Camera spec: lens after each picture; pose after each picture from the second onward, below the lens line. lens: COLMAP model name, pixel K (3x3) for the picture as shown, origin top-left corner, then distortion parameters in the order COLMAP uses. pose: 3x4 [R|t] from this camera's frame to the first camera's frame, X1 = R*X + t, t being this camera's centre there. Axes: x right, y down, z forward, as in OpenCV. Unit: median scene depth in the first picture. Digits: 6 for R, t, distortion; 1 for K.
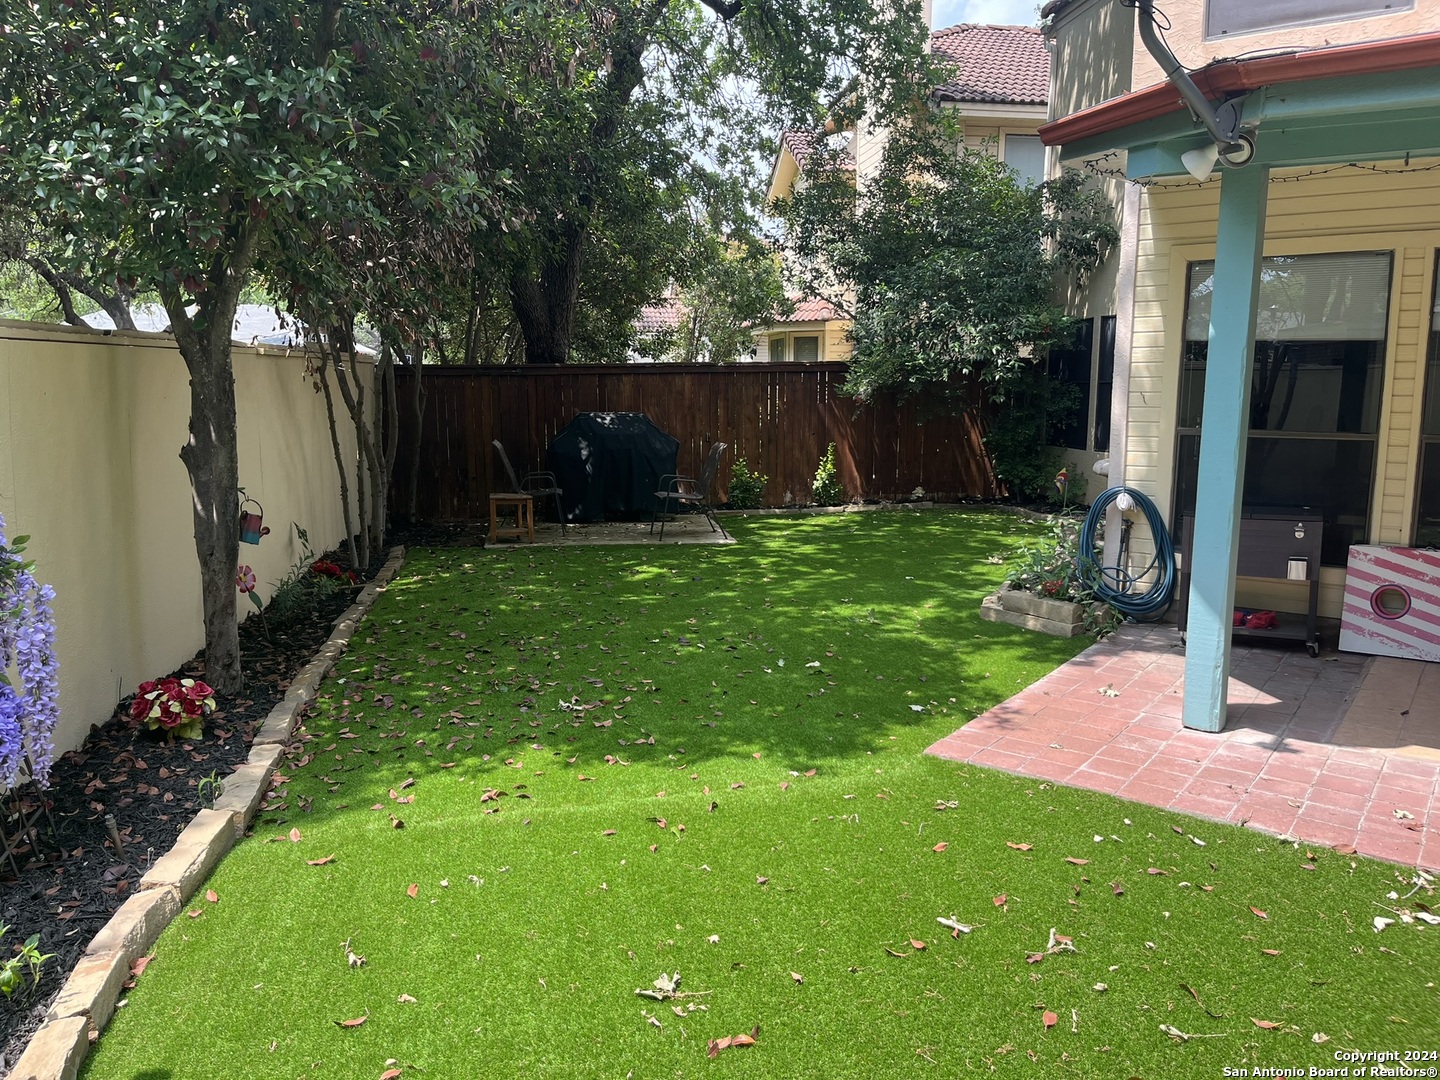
lens RADIAL K [[1066.3, 0, 699.1], [0, 1066.3, 548.0], [0, 0, 1]] dist [0.036787, -0.068833]
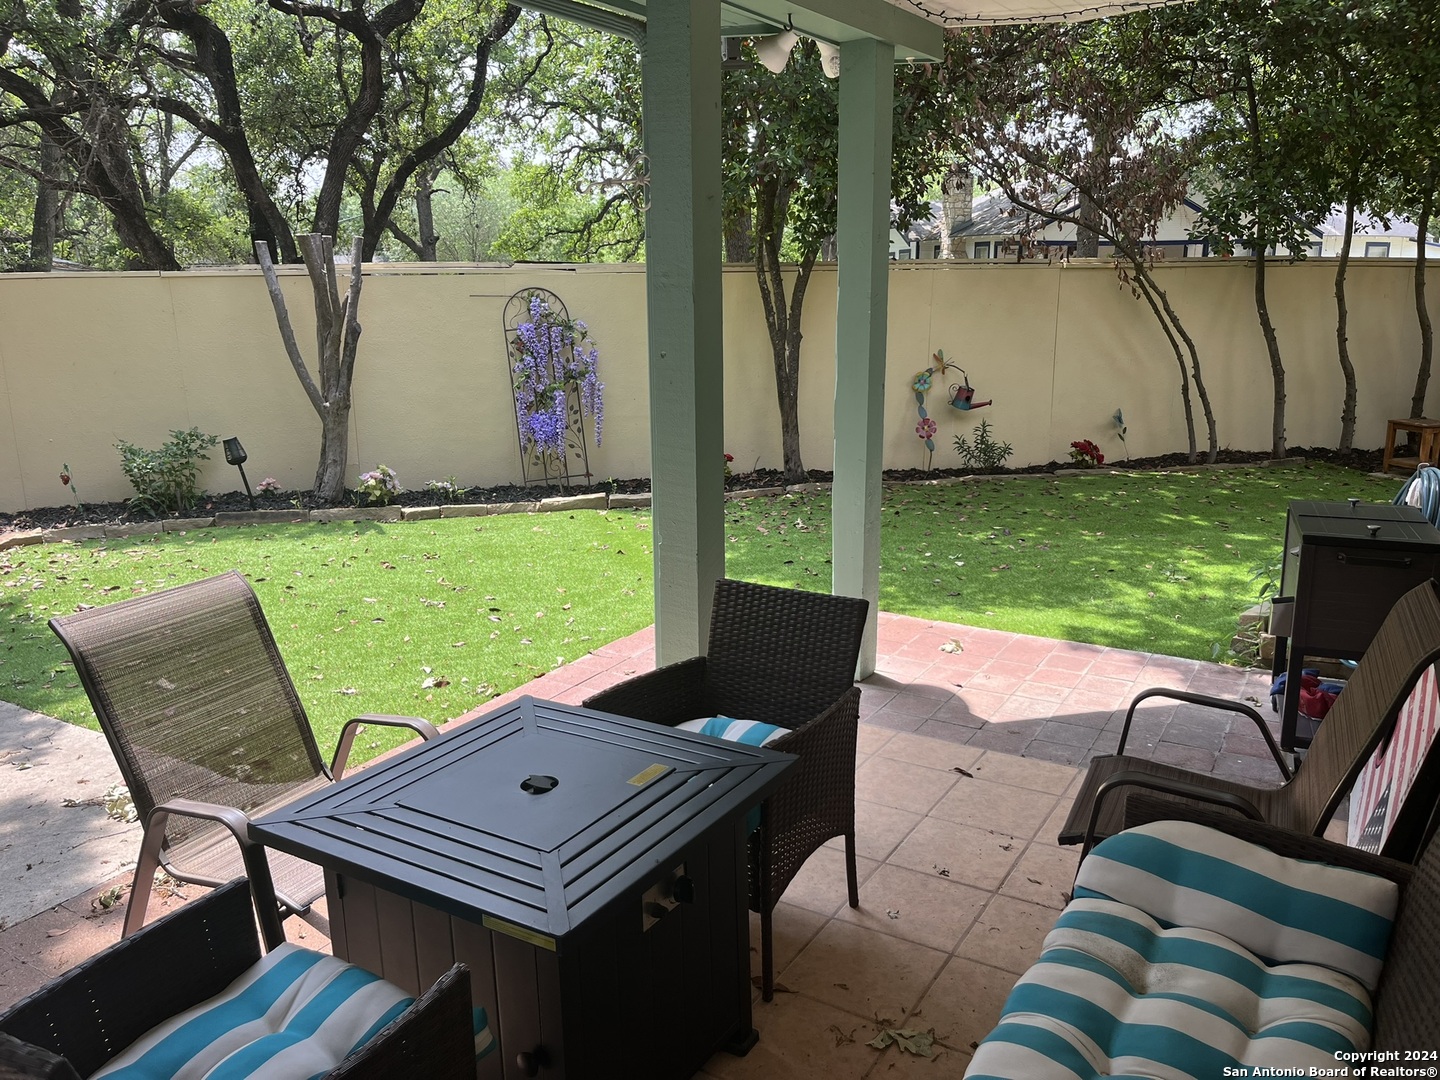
lens RADIAL K [[1066.3, 0, 716.4], [0, 1066.3, 545.8], [0, 0, 1]] dist [0.036787, -0.068833]
pose [[0.083783, 0.222947, -0.971223, 0.583898], [-0.142300, 0.967338, 0.209780, -0.049576], [0.986271, 0.120629, 0.112772, 0.342485]]
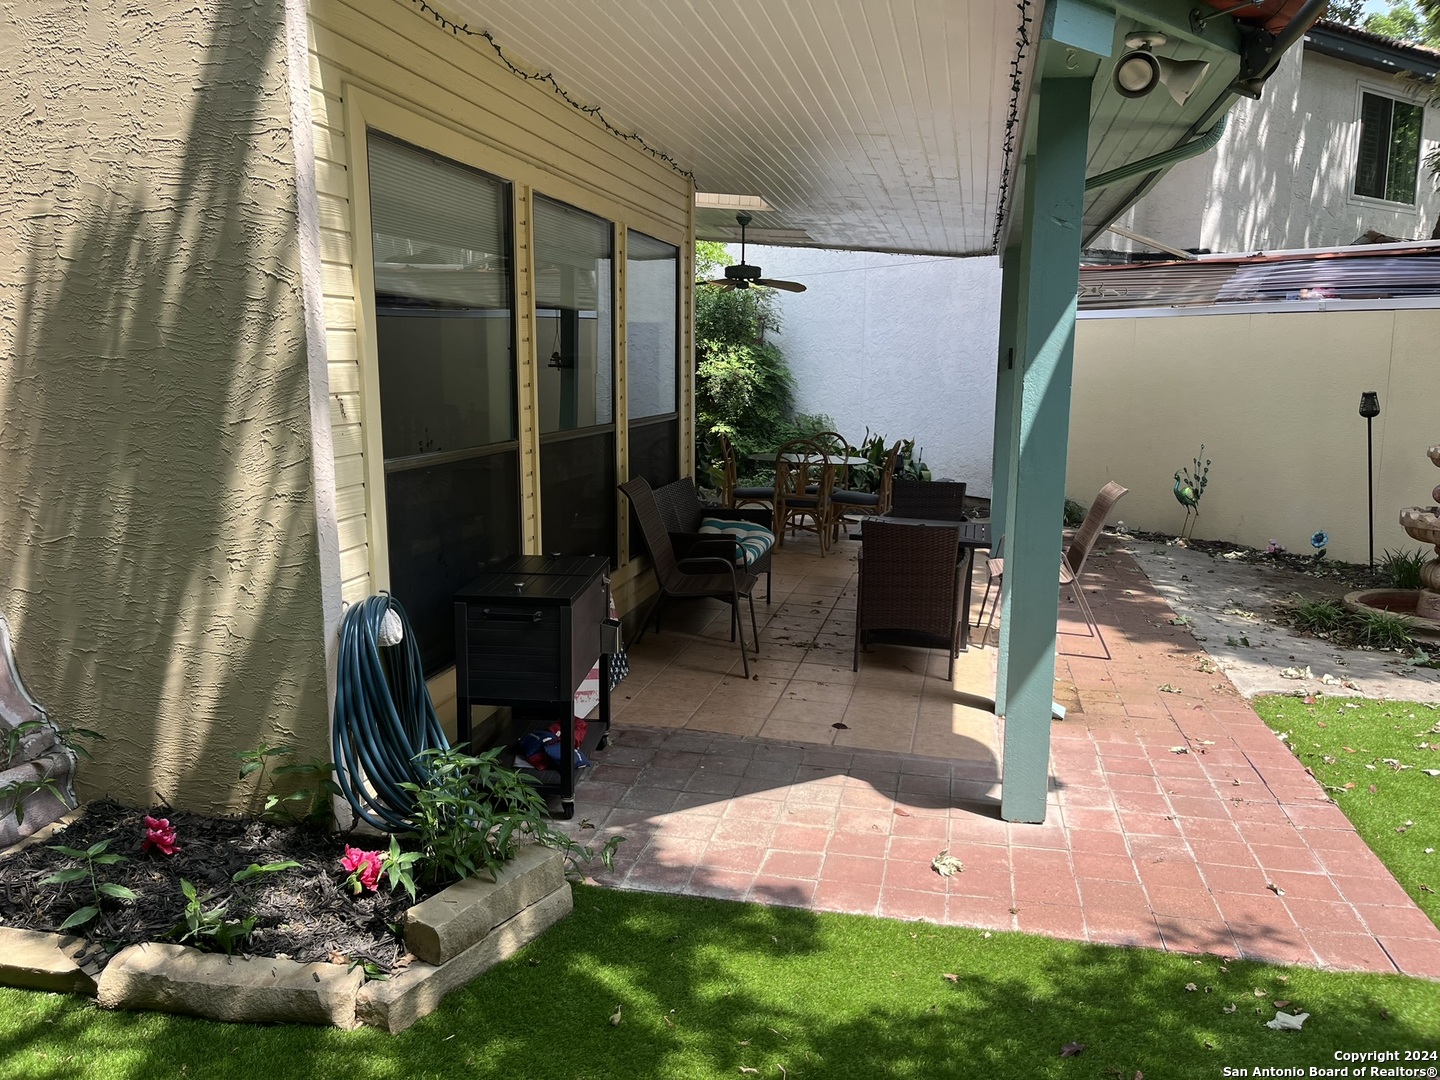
lens RADIAL K [[1066.3, 0, 716.7], [0, 1066.3, 547.5], [0, 0, 1]] dist [0.036787, -0.068833]
pose [[-0.405205, -0.156625, 0.900709, -0.050380], [0.135650, 0.964010, 0.228658, -0.102773], [-0.904106, 0.214834, -0.369376, 0.642661]]
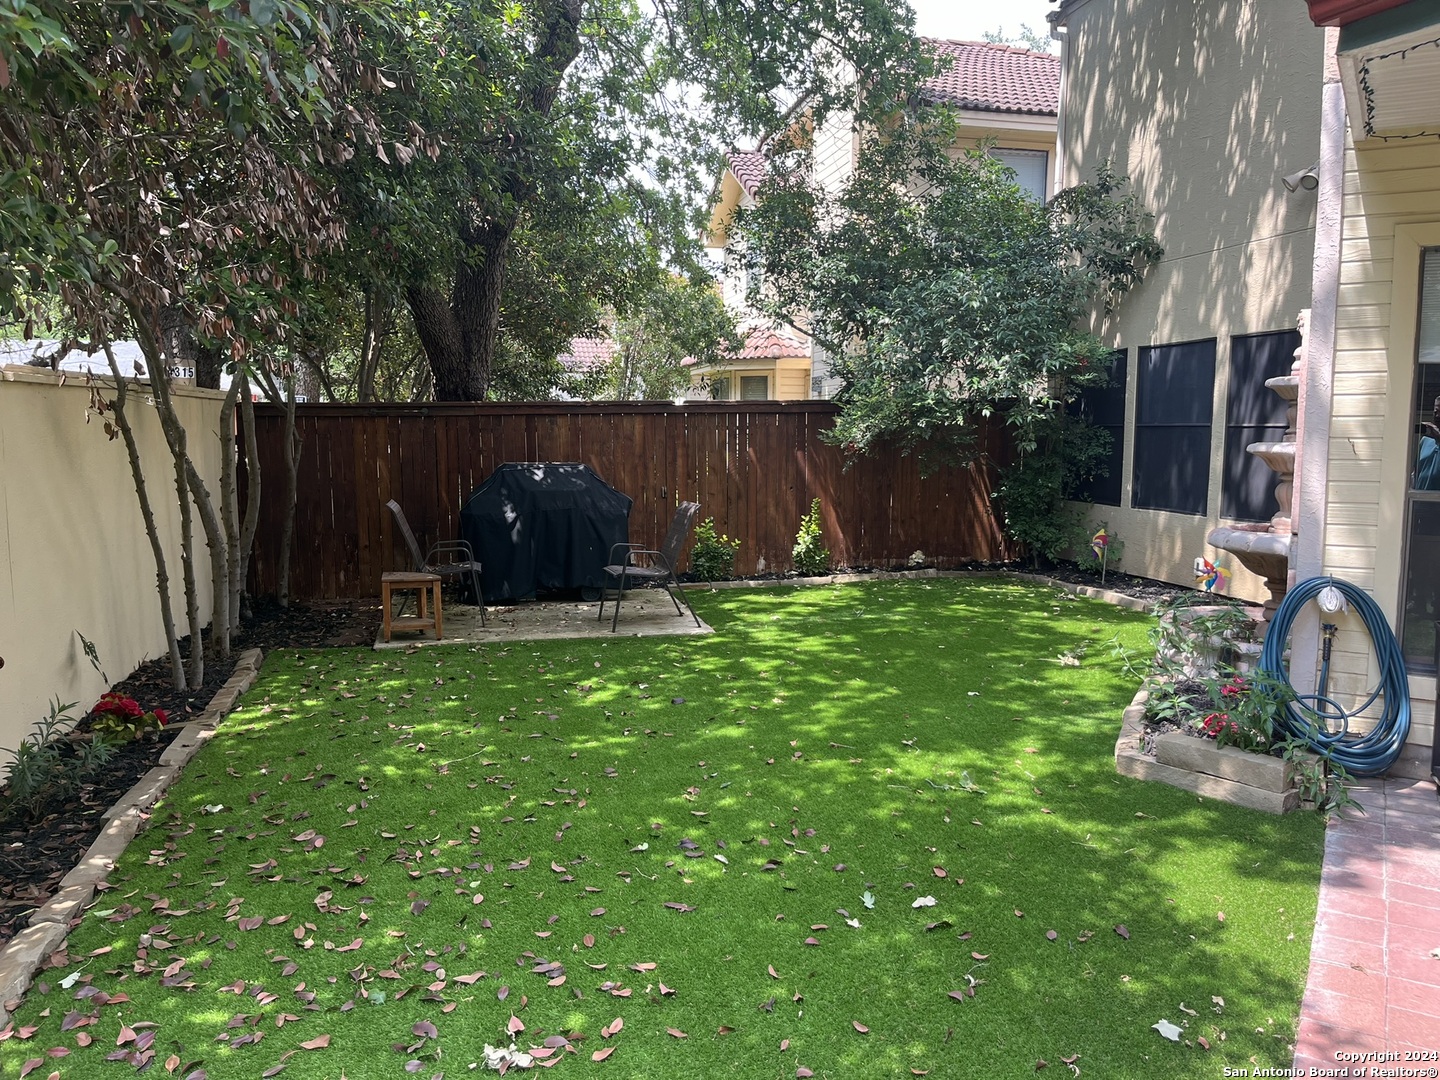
lens RADIAL K [[1066.3, 0, 717.3], [0, 1066.3, 544.0], [0, 0, 1]] dist [0.036787, -0.068833]
pose [[0.995647, -0.009977, 0.092664, -0.030844], [0.014030, 0.998968, -0.043194, -0.033816], [-0.092138, 0.044306, 0.994760, 0.223278]]
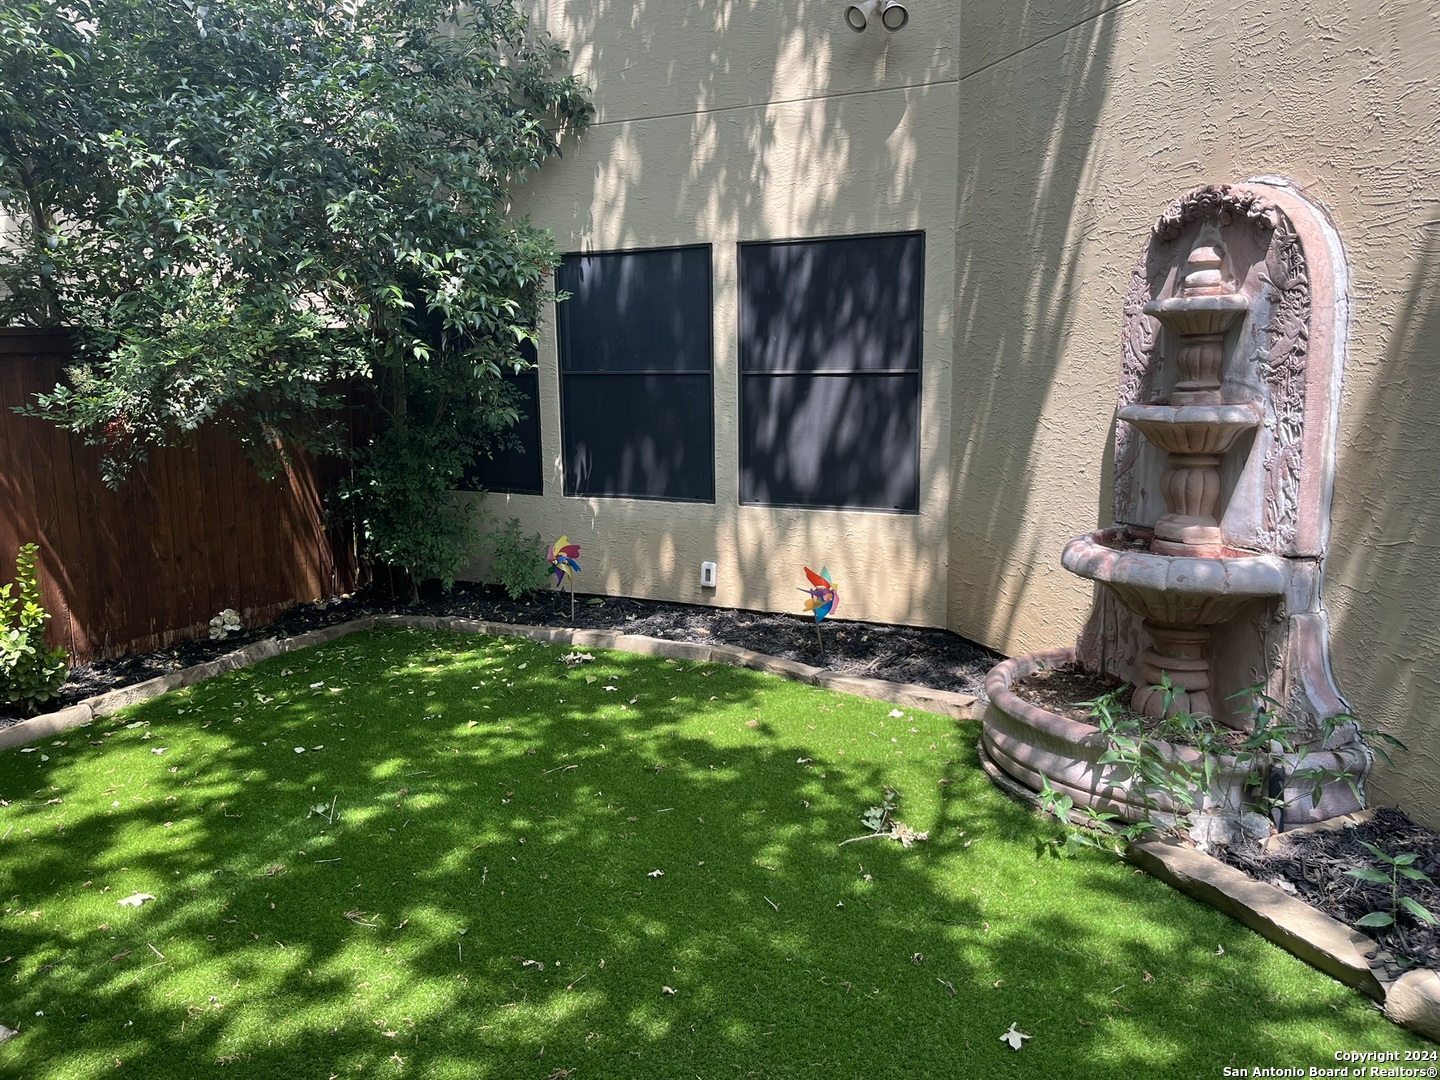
lens RADIAL K [[1066.3, 0, 718.6], [0, 1066.3, 542.8], [0, 0, 1]] dist [0.036787, -0.068833]
pose [[0.550049, -0.146755, 0.822137, -0.055837], [0.138867, 0.986806, 0.083241, -0.110223], [-0.823506, 0.068381, 0.563172, 0.673096]]
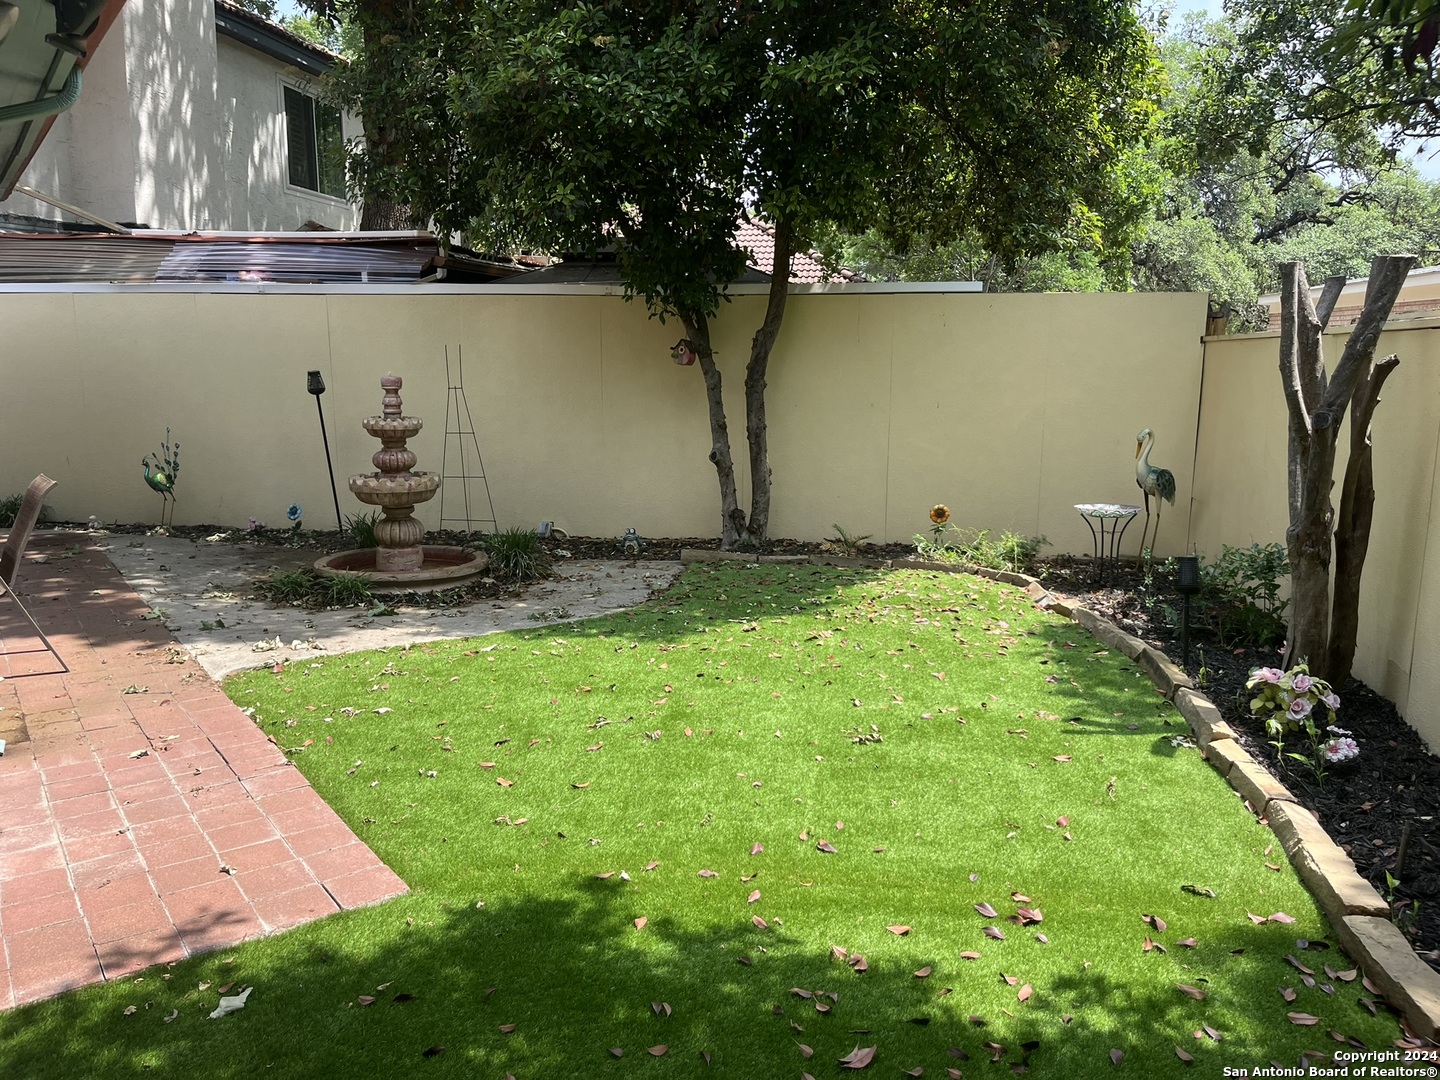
lens RADIAL K [[1066.3, 0, 720.1], [0, 1066.3, 540.3], [0, 0, 1]] dist [0.036787, -0.068833]
pose [[-0.957122, -0.056693, 0.284082, -0.068257], [0.037494, 0.948170, 0.315544, -0.096725], [-0.287247, 0.312666, -0.905389, 0.613631]]
